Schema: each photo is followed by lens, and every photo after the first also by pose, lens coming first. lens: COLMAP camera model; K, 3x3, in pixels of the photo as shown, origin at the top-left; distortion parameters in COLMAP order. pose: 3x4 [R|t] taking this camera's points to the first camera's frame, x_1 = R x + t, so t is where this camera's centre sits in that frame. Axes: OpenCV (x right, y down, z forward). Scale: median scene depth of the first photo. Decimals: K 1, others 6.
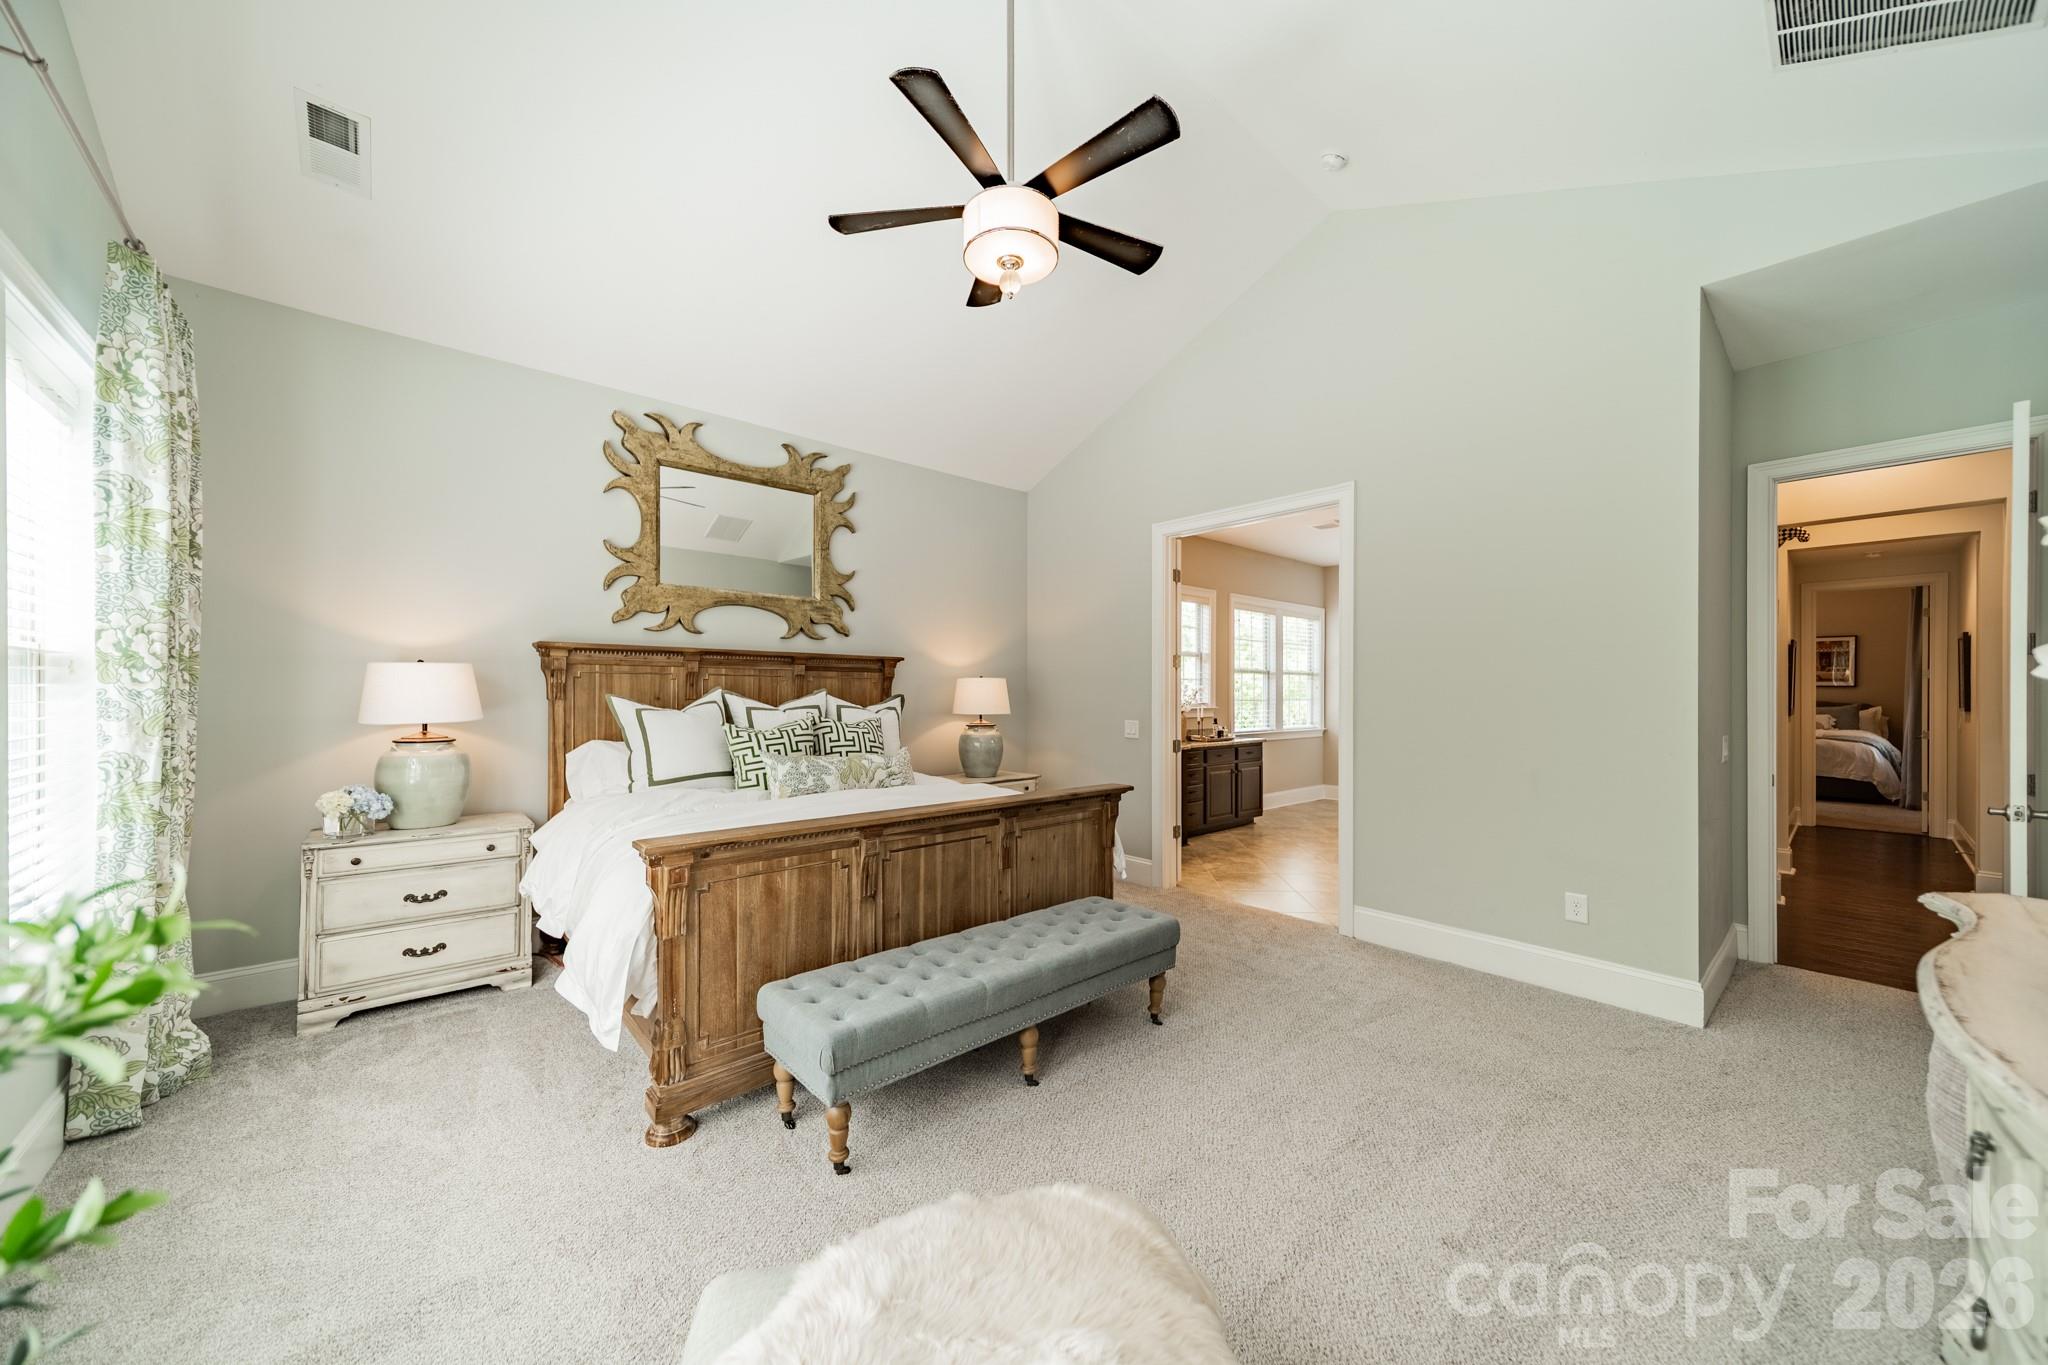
lens RADIAL K [[746.7, 0, 1031.0], [0, 746.7, 677.1], [0, 0, 1]] dist [0.000112, 0.000009]
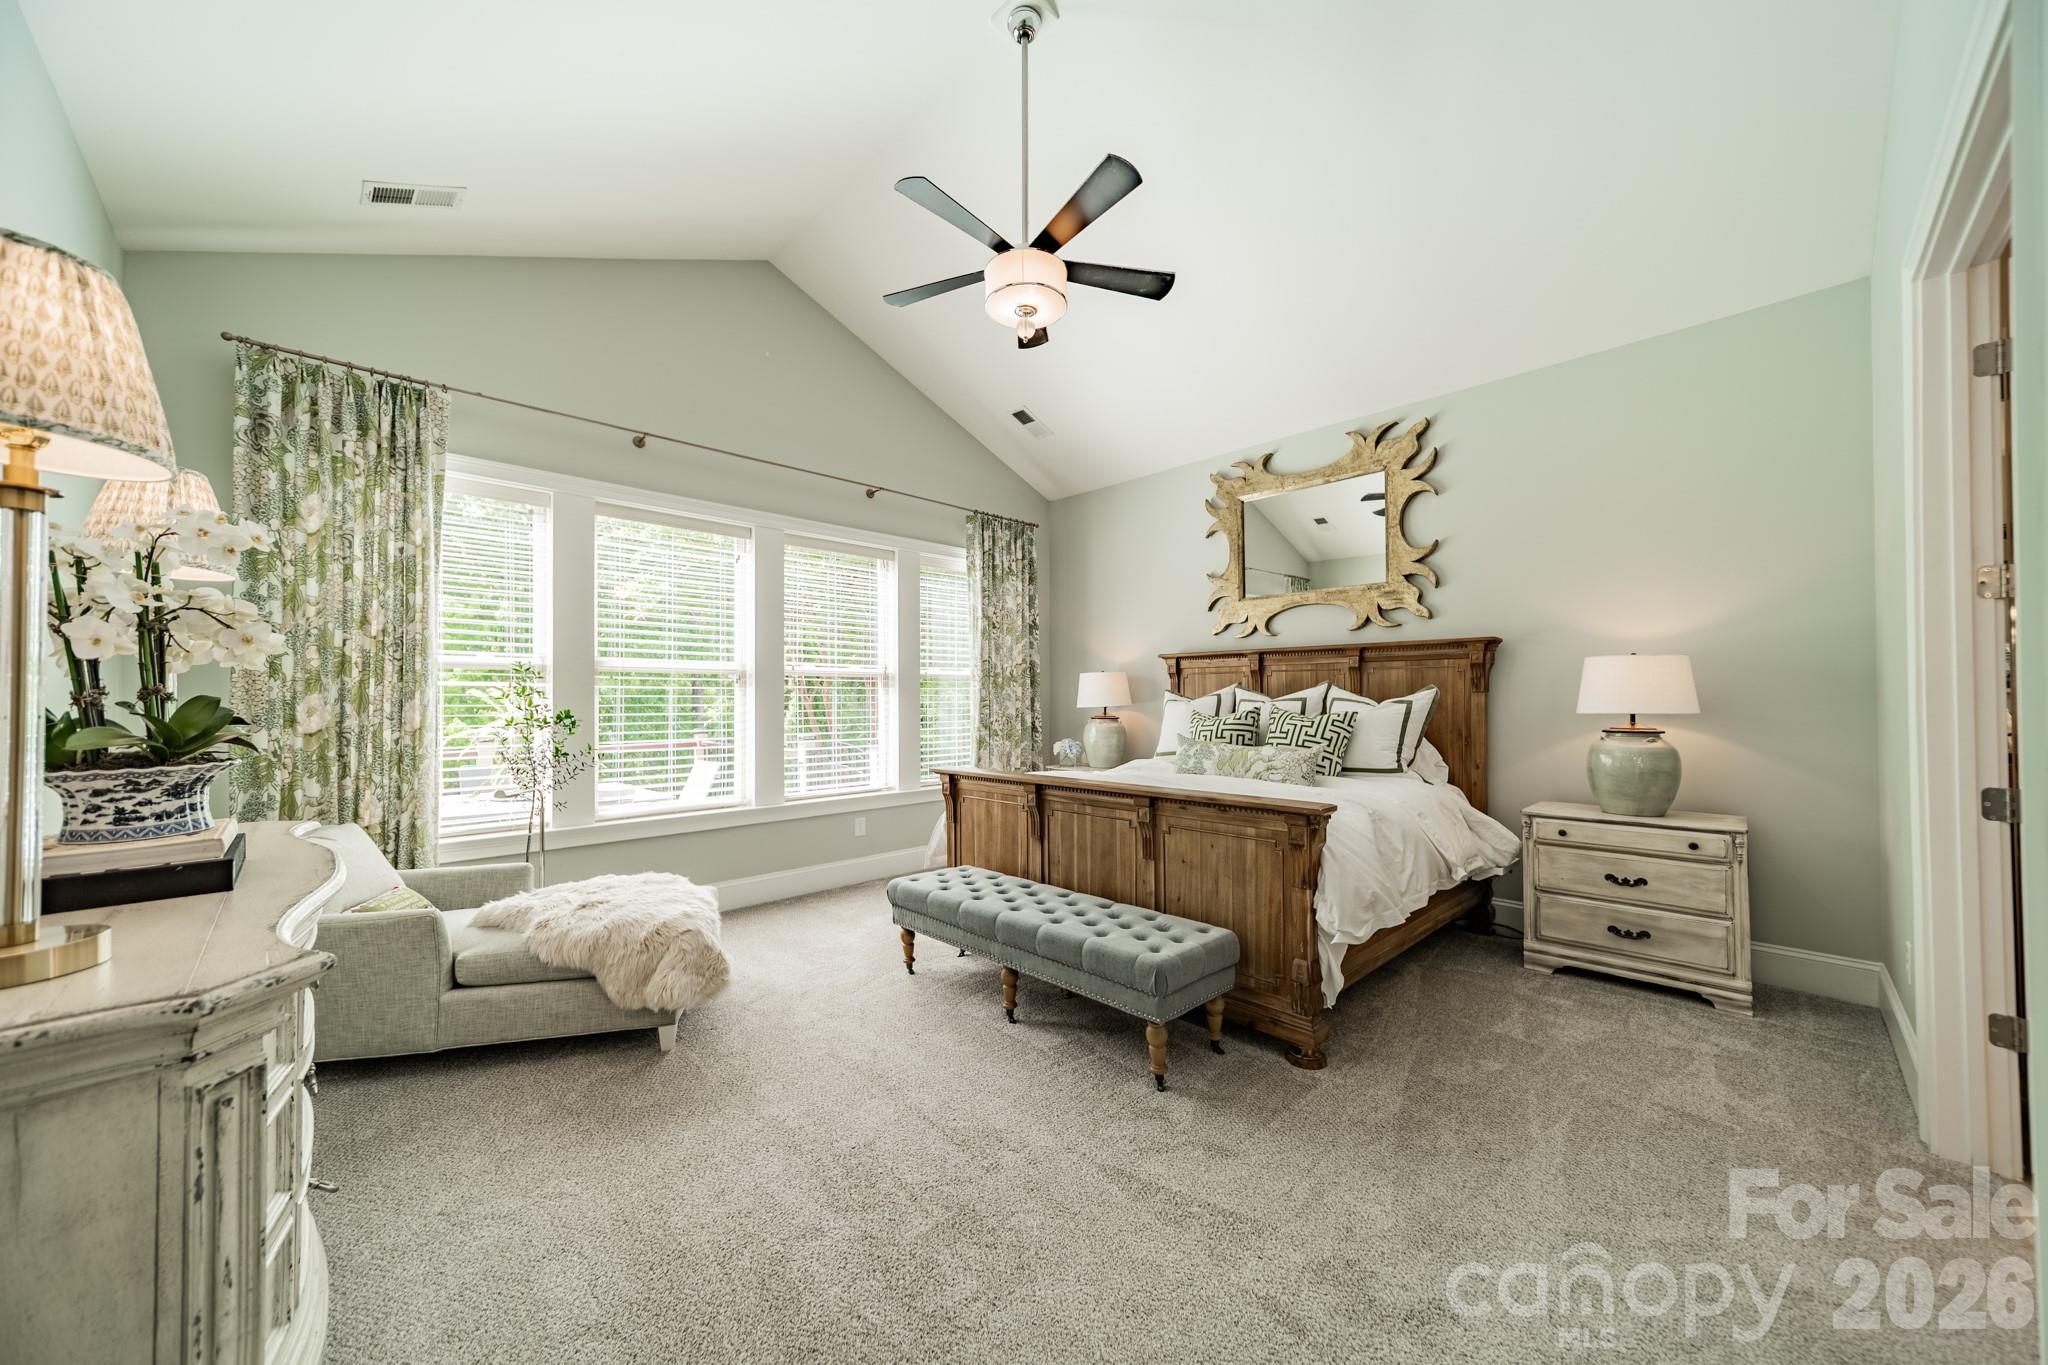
lens RADIAL K [[724.1, 0, 1022.7], [0, 724.1, 694.9], [0, 0, 1]] dist [-0.000536, 0.000004]
pose [[0.053747, 0.001507, -0.998553, 0.676530], [0.034782, 0.999389, 0.003380, 0.017314], [0.997949, -0.034913, 0.053662, 0.568094]]
